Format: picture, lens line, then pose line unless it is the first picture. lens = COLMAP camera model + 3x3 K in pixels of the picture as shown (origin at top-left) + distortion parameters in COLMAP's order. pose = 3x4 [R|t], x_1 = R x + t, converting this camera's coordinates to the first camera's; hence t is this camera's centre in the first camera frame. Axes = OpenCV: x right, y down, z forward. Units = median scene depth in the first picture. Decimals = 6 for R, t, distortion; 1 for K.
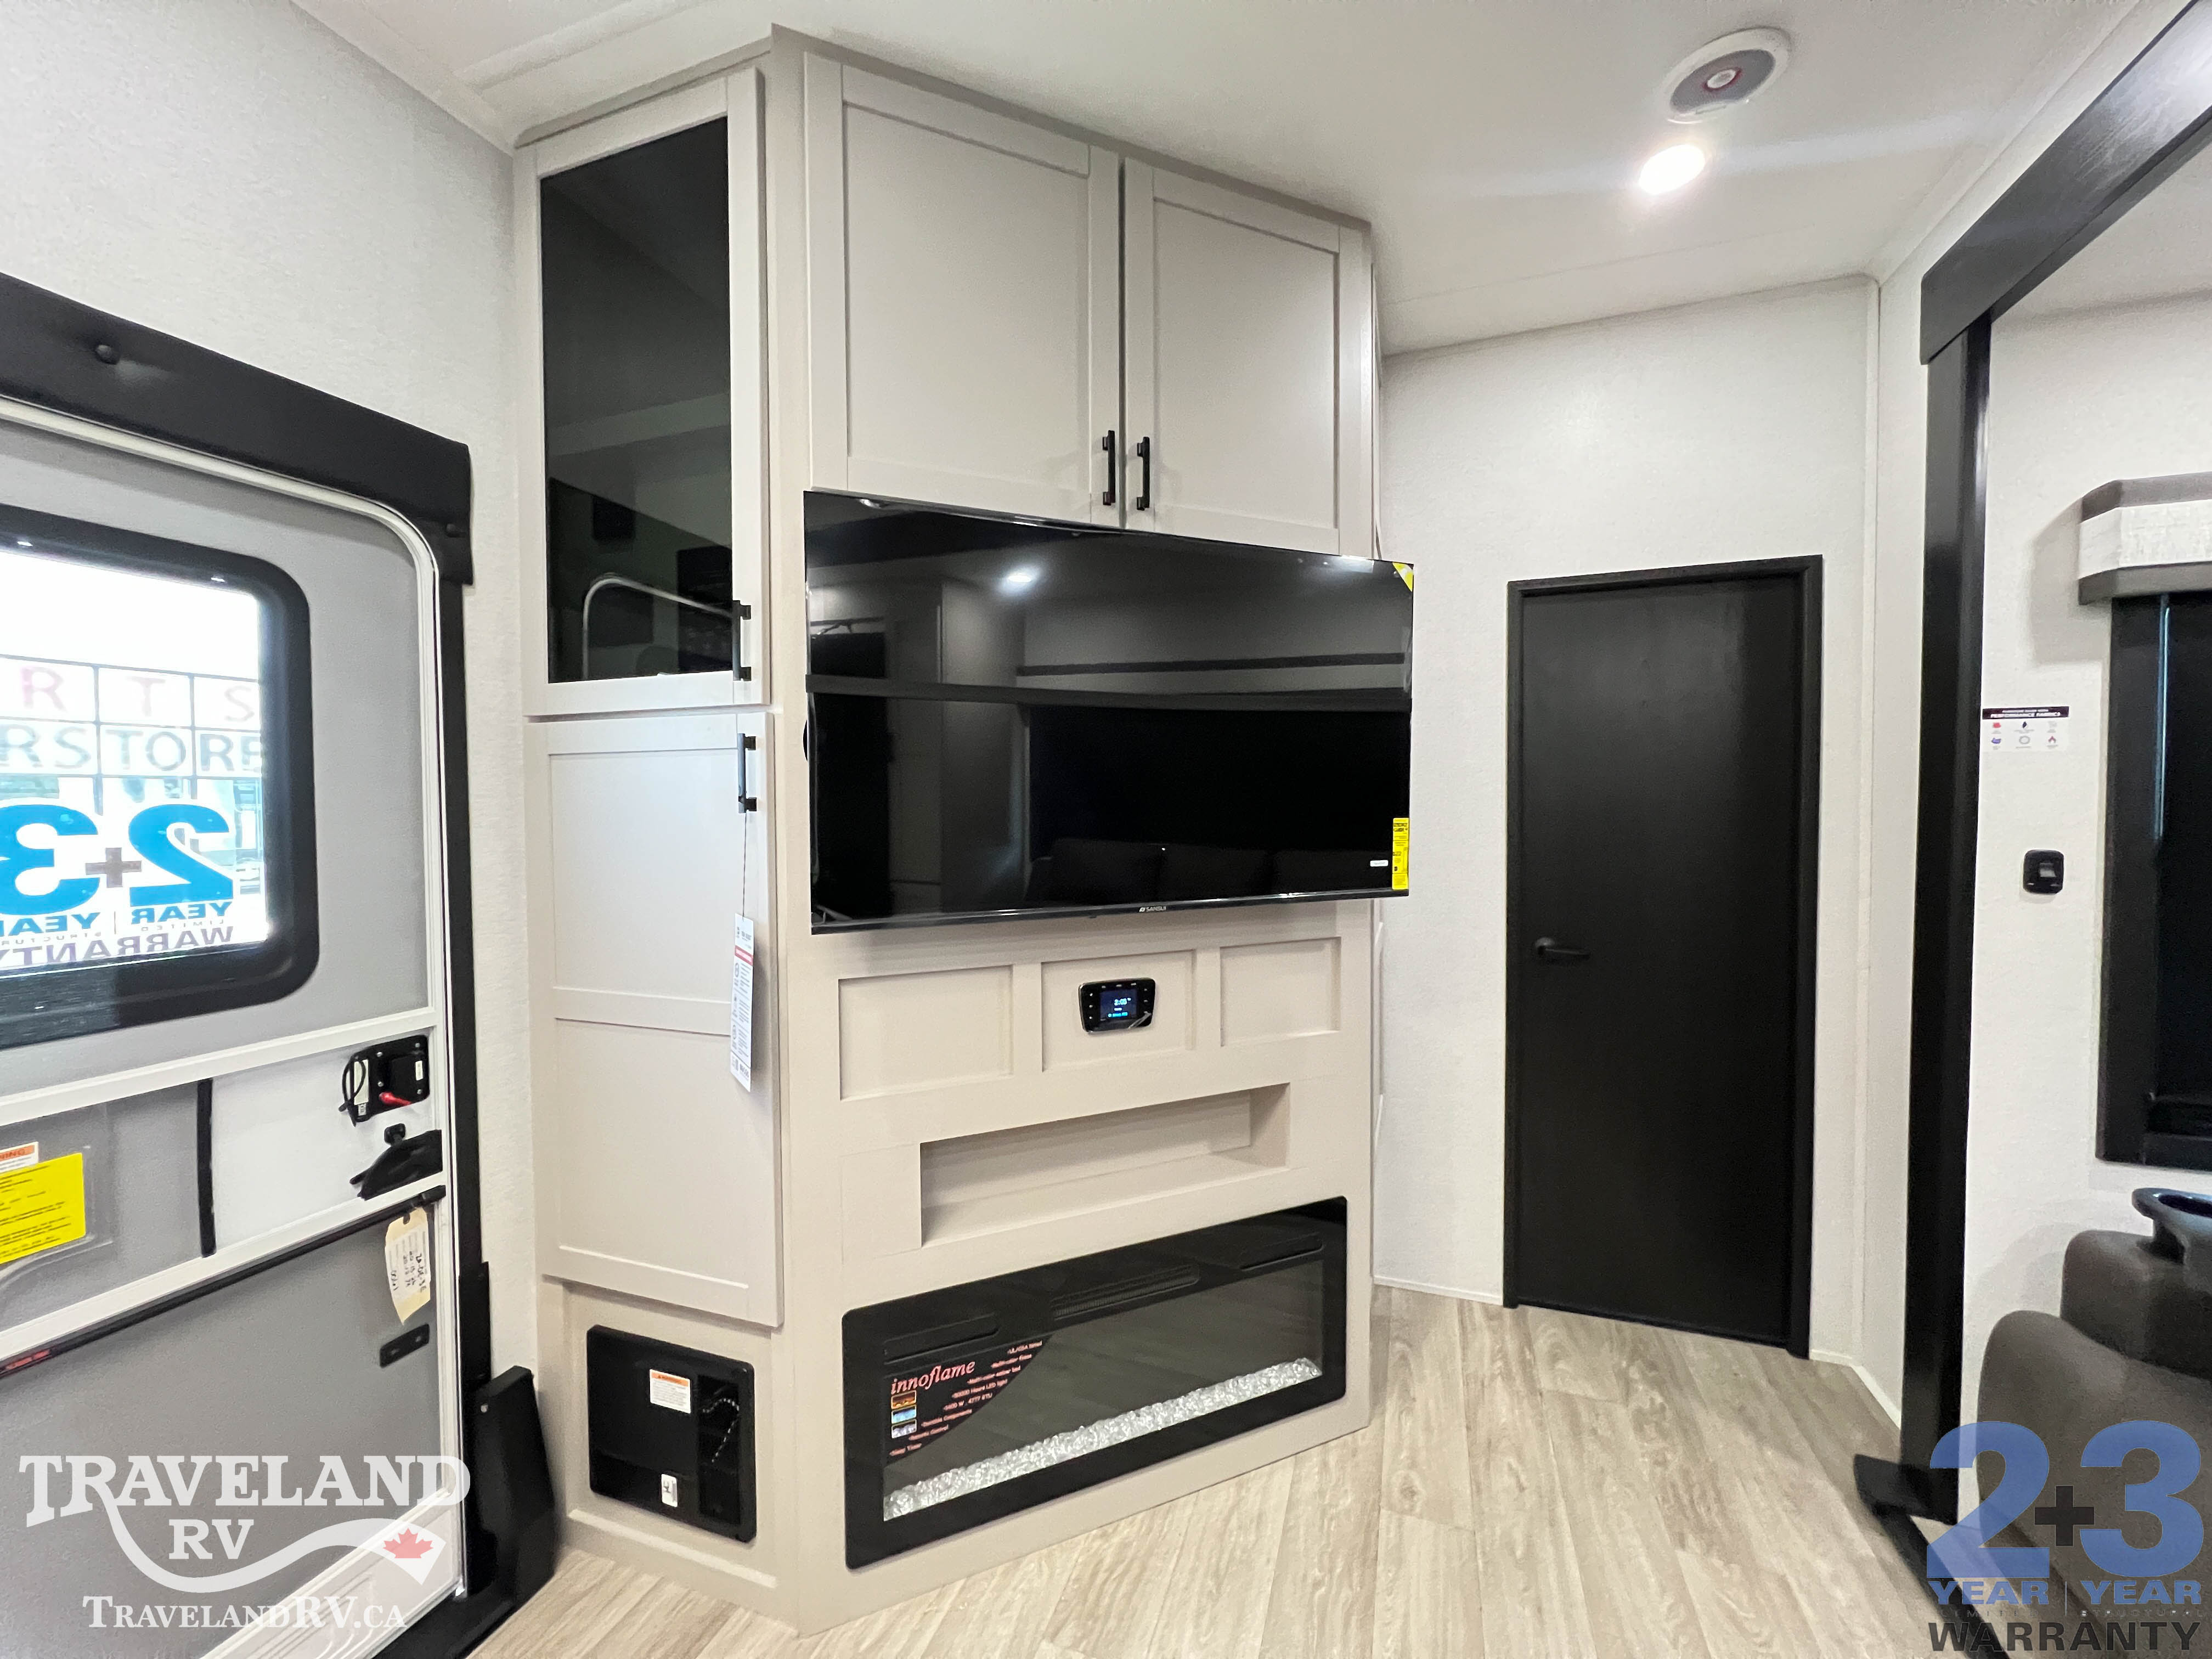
lens RADIAL K [[881.9, 0, 1105.4], [0, 881.9, 826.9], [0, 0, 1]] dist [-0.000959, 0.000544]
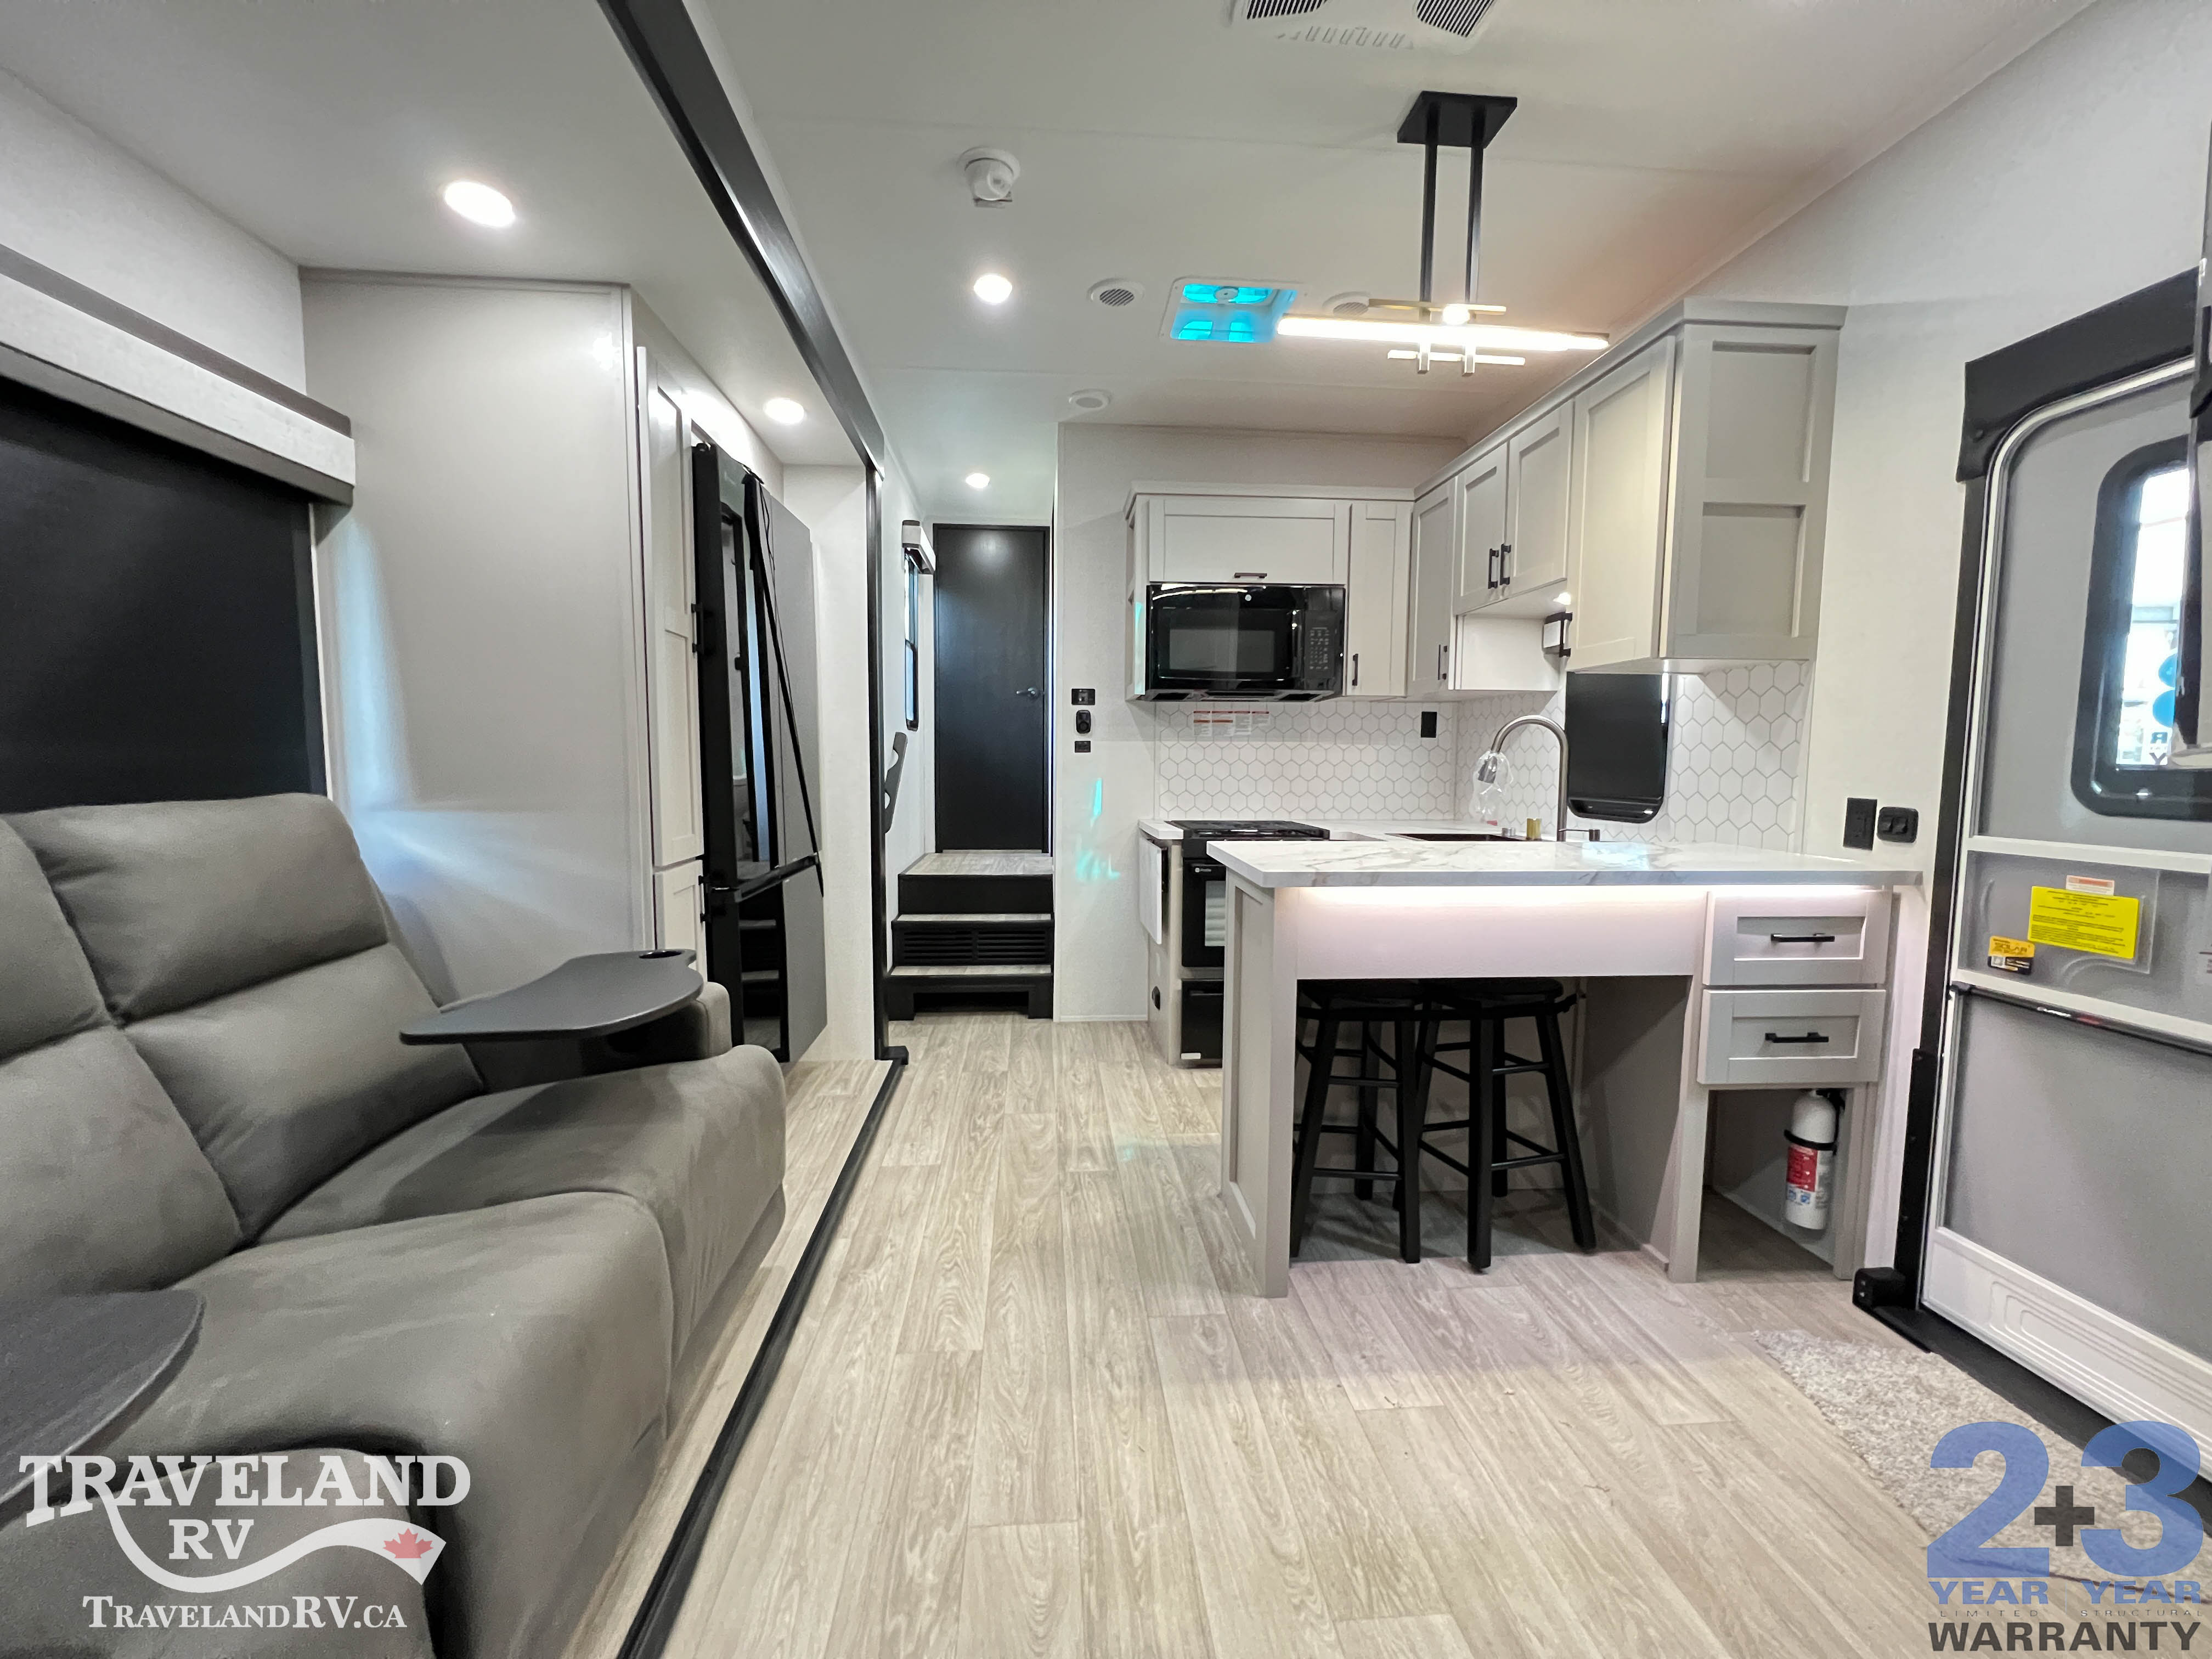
lens RADIAL K [[881.9, 0, 1100.3], [0, 881.9, 824.6], [0, 0, 1]] dist [-0.000959, 0.000544]
pose [[-0.915451, 0.028194, -0.401440, 0.646723], [-0.015674, 0.994288, 0.105574, 0.093424], [0.402123, 0.102940, -0.909780, 1.145529]]
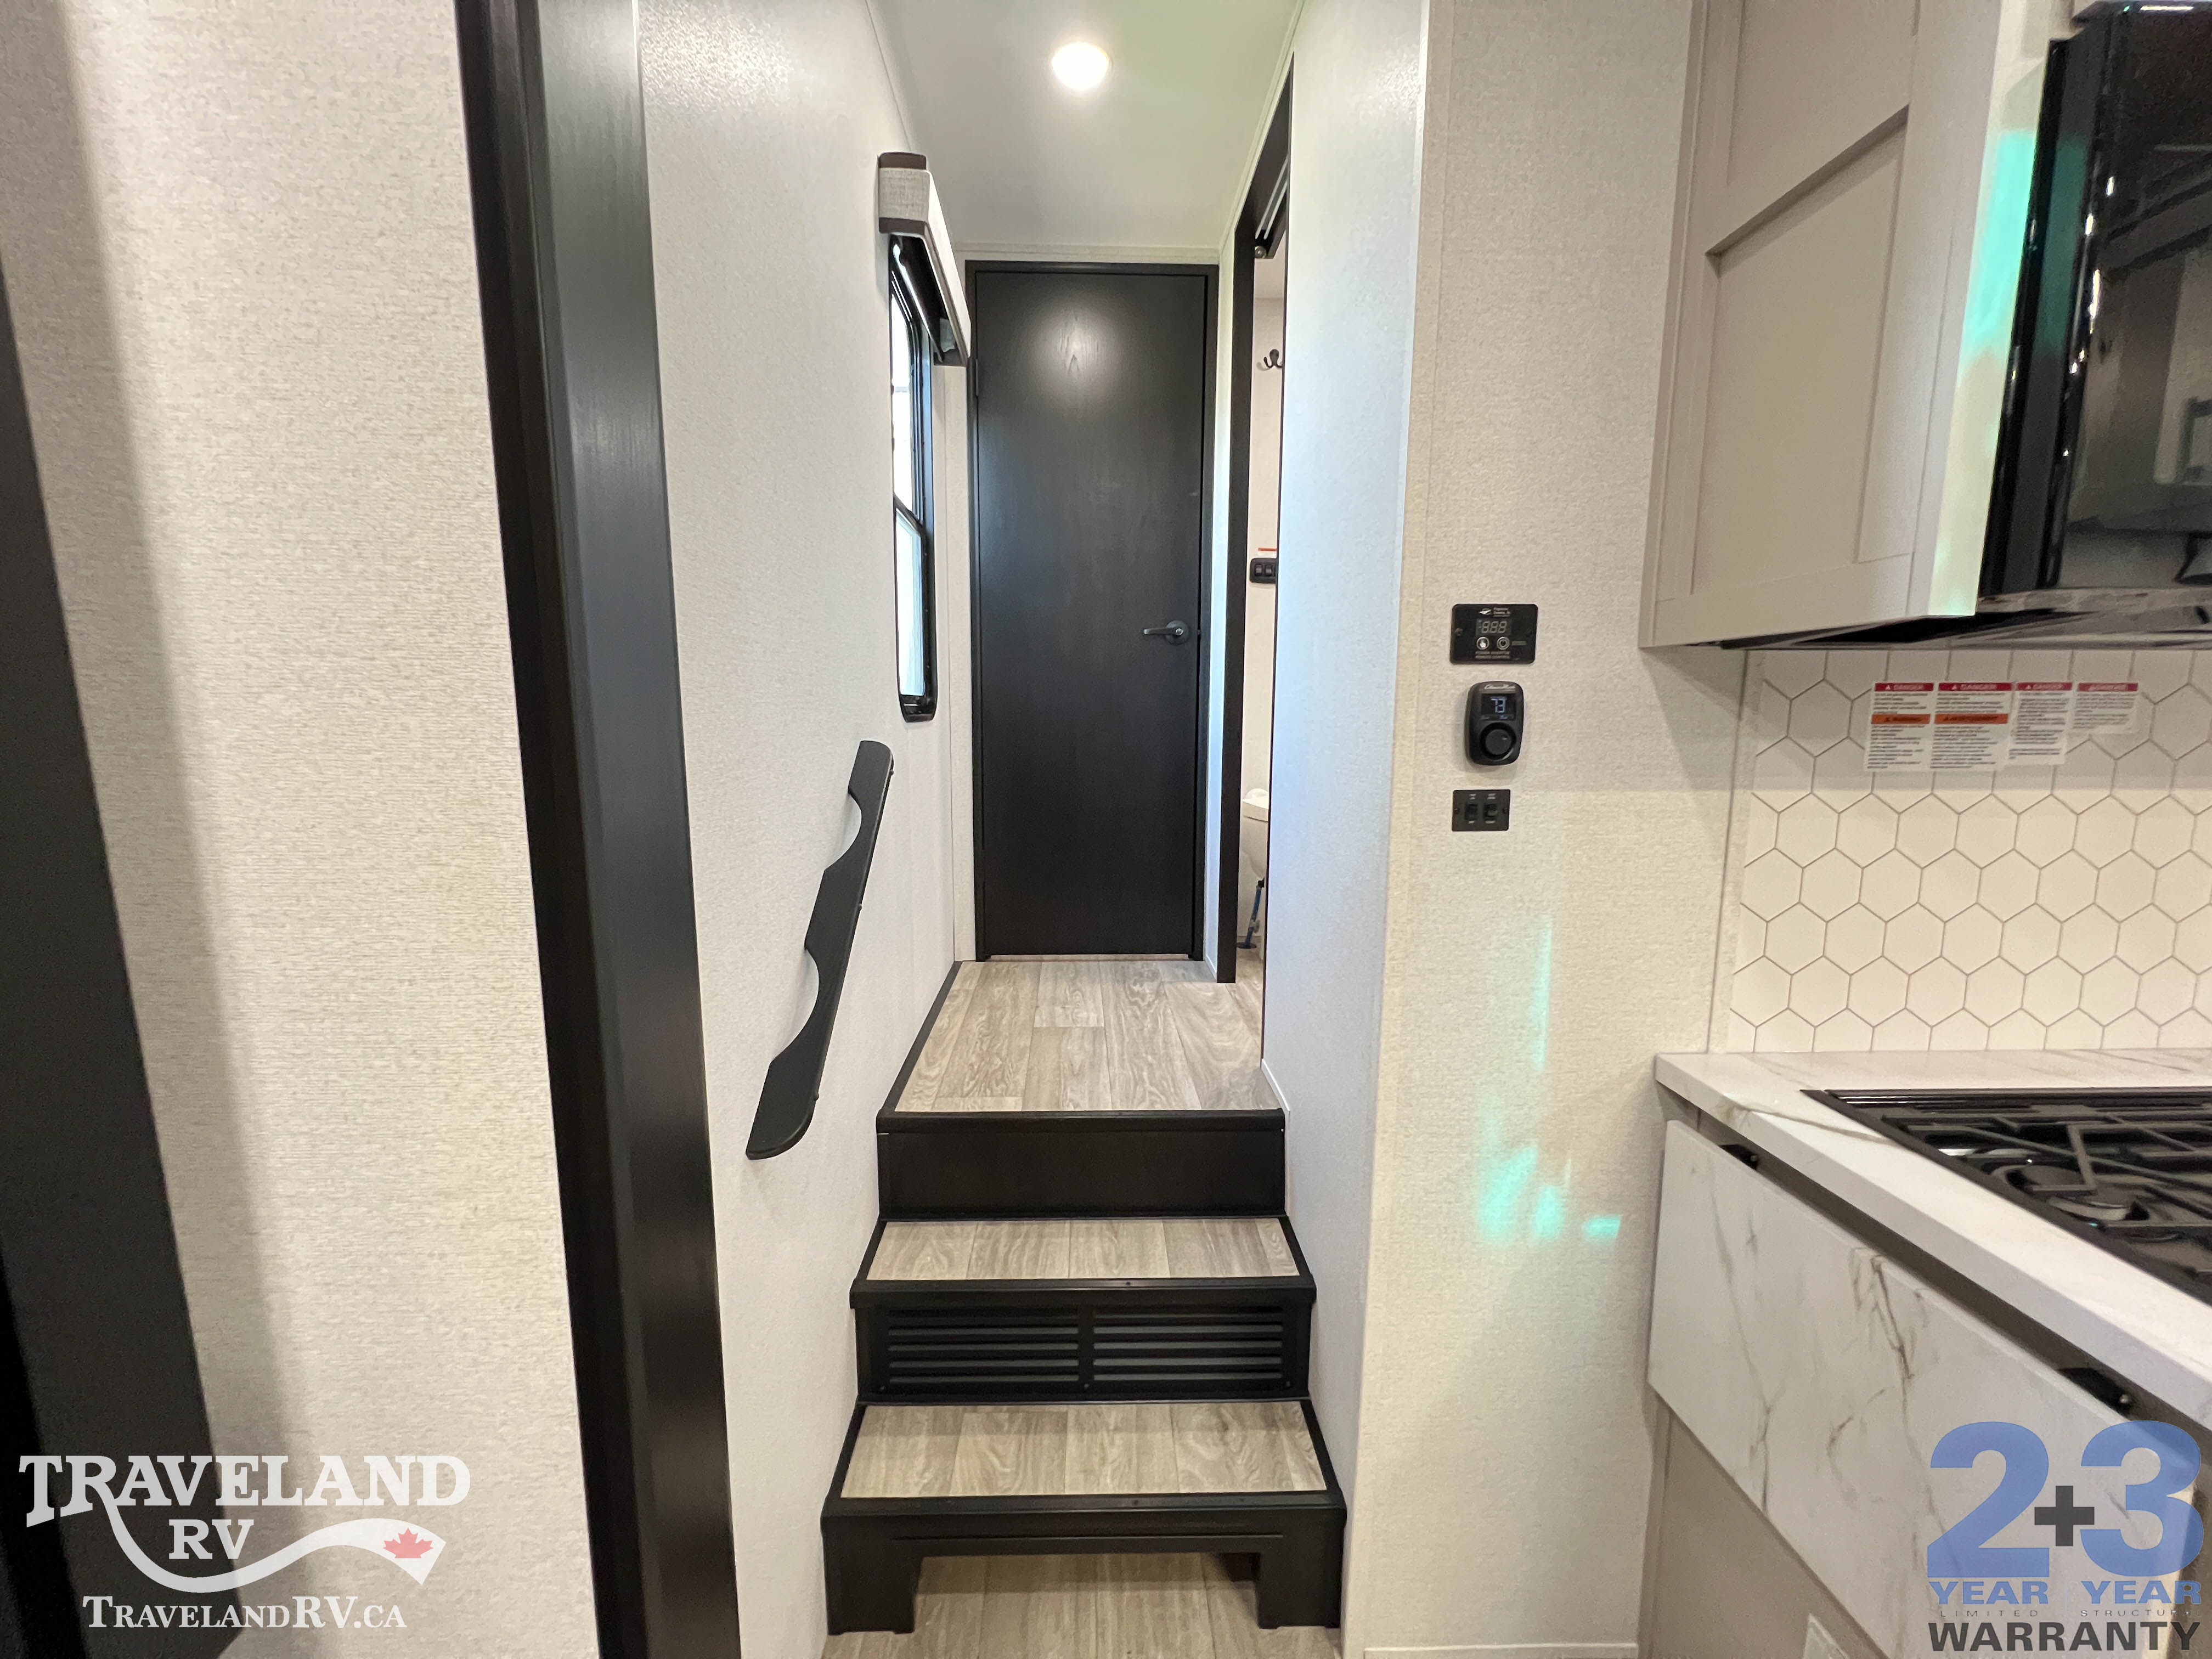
lens RADIAL K [[881.9, 0, 1102.8], [0, 881.9, 826.6], [0, 0, 1]] dist [-0.000959, 0.000544]
pose [[-0.932363, 0.049468, -0.358122, 0.218774], [-0.011338, 0.986106, 0.165733, 0.034735], [0.361344, 0.158583, -0.918848, -0.655068]]
